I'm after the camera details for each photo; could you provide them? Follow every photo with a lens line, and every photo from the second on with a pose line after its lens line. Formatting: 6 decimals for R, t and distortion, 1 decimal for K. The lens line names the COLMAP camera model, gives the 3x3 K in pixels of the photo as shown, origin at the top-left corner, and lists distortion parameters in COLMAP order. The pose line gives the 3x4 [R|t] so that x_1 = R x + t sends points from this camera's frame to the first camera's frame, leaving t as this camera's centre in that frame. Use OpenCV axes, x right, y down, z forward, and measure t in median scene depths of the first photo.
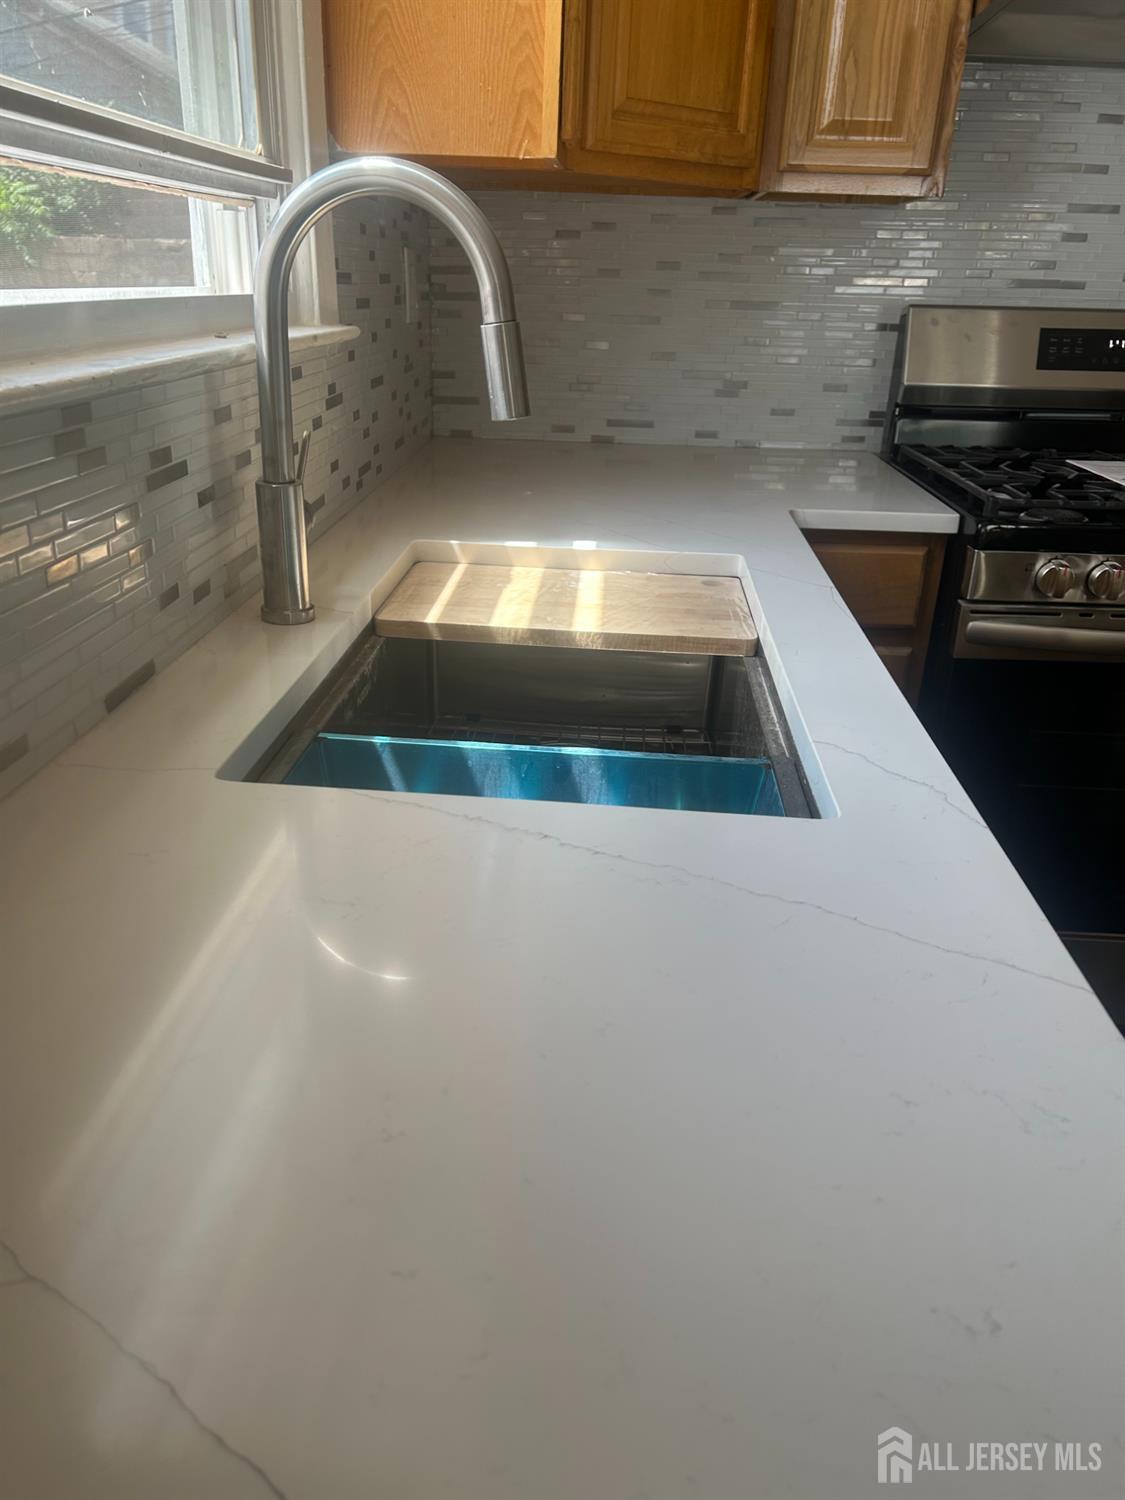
lens RADIAL K [[1157.1, 0, 561.6], [0, 1157.1, 786.5], [0, 0, 1]] dist [0.097706, -0.119575]
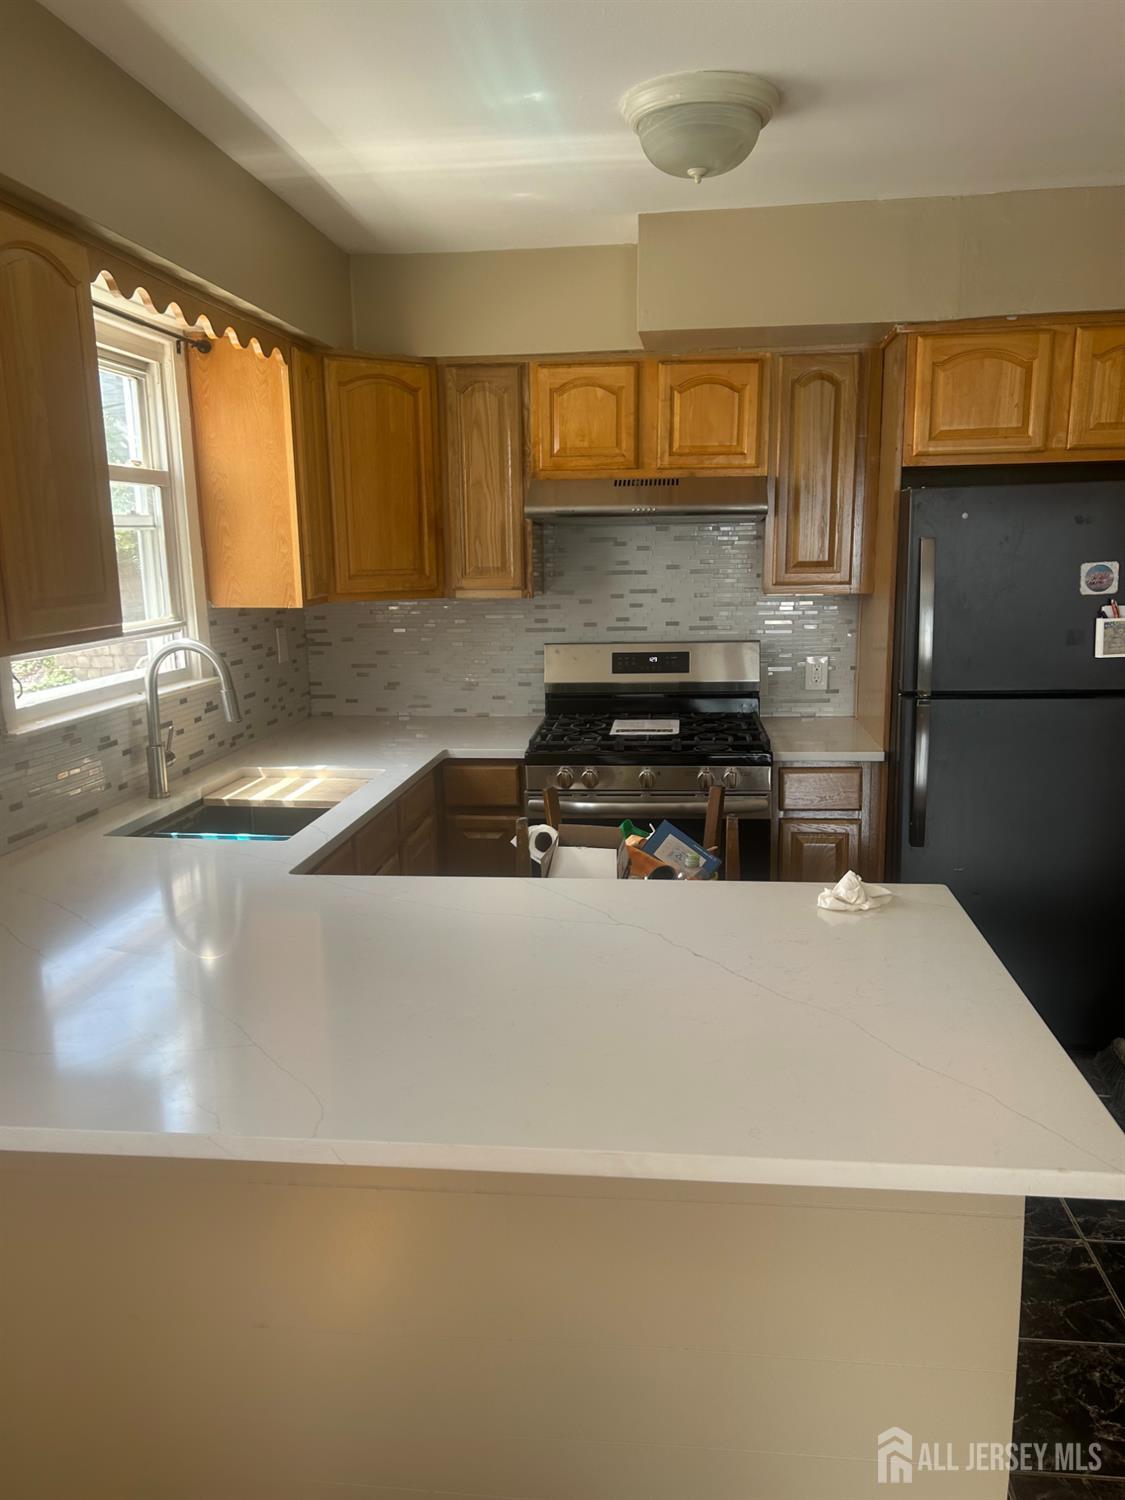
lens RADIAL K [[1157.1, 0, 561.6], [0, 1157.1, 786.5], [0, 0, 1]] dist [0.097706, -0.119575]
pose [[0.997016, -0.032450, -0.070040, 0.630901], [0.017314, 0.978238, -0.206762, 0.289648], [0.075225, 0.204932, 0.975881, -1.101131]]
